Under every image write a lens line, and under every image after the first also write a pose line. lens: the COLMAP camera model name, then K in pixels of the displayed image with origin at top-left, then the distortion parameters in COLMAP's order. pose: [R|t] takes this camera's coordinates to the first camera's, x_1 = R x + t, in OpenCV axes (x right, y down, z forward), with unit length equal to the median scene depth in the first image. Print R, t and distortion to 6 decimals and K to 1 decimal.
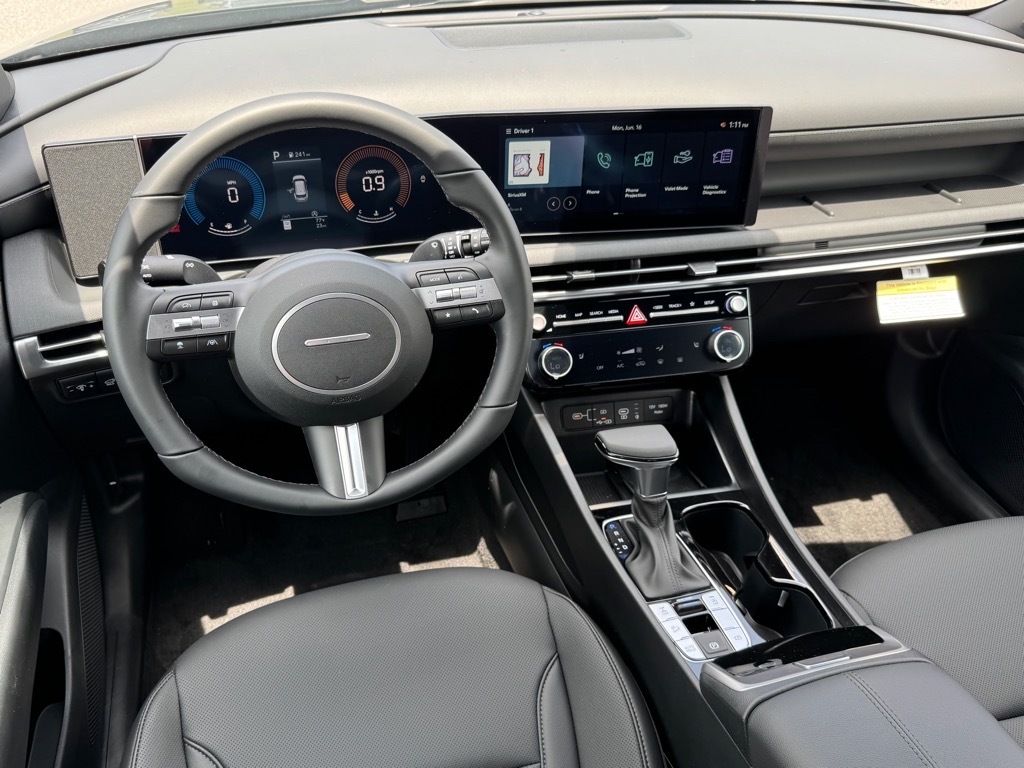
lens RADIAL K [[837.7, 0, 459.5], [0, 837.7, 390.0], [0, 0, 1]] dist [0.242913, -0.558458]
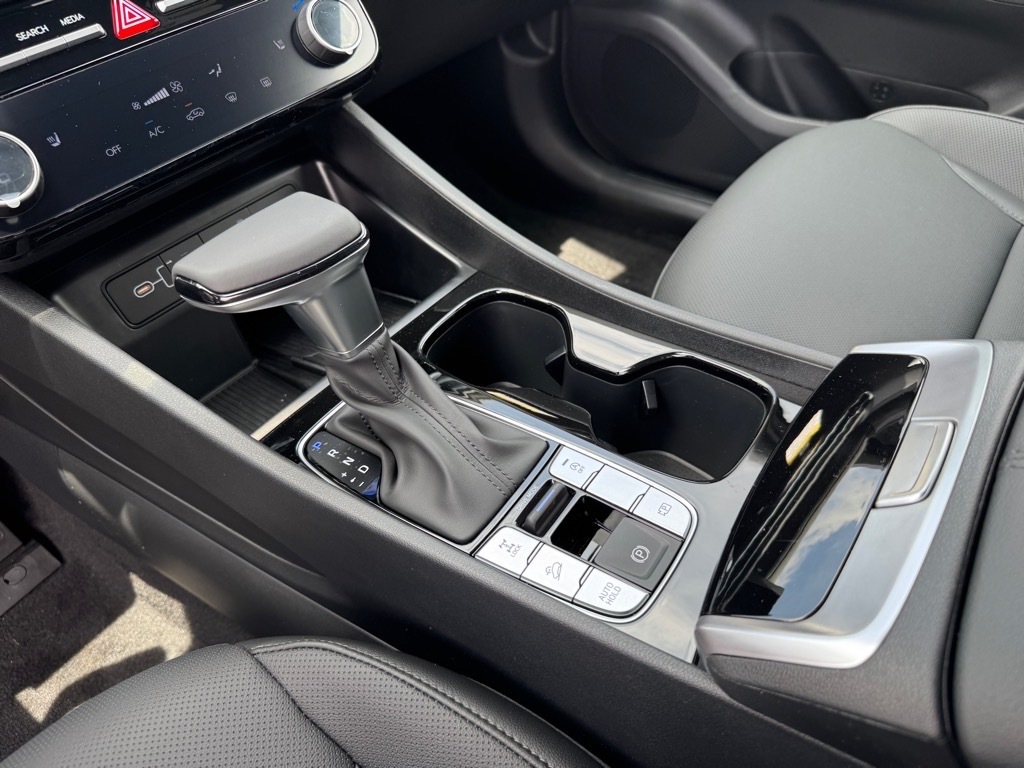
lens RADIAL K [[712.2, 0, 512.1], [0, 712.2, 395.0], [0, 0, 1]] dist [0.003628, -0.025962]
pose [[0.756114, -0.500081, 0.422151, 0.106247], [0.438013, 0.865975, 0.241312, 0.086152], [-0.486248, 0.002448, 0.873818, 0.588786]]
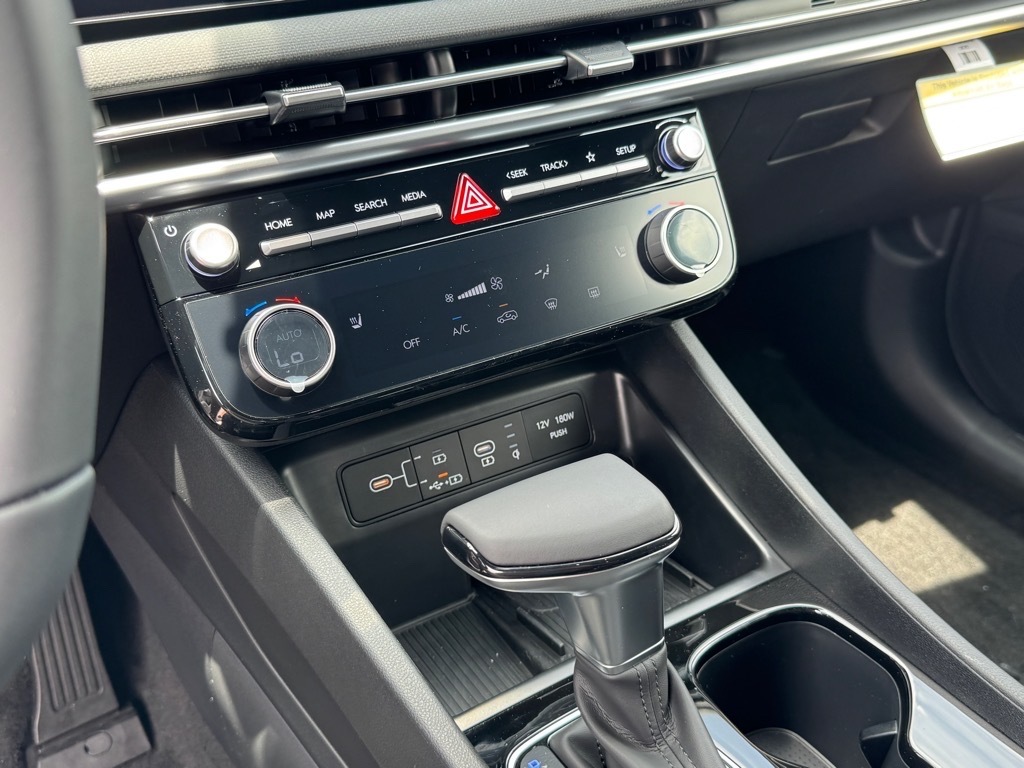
lens RADIAL K [[987.0, 0, 512.0], [0, 987.0, 384.0], [0, 0, 1]] dist [0.128994, -0.296373]
pose [[0.941958, -0.190607, 0.276375, 0.084459], [0.211085, 0.976382, -0.046056, 0.021754], [-0.261070, 0.101721, 0.959946, 0.572825]]
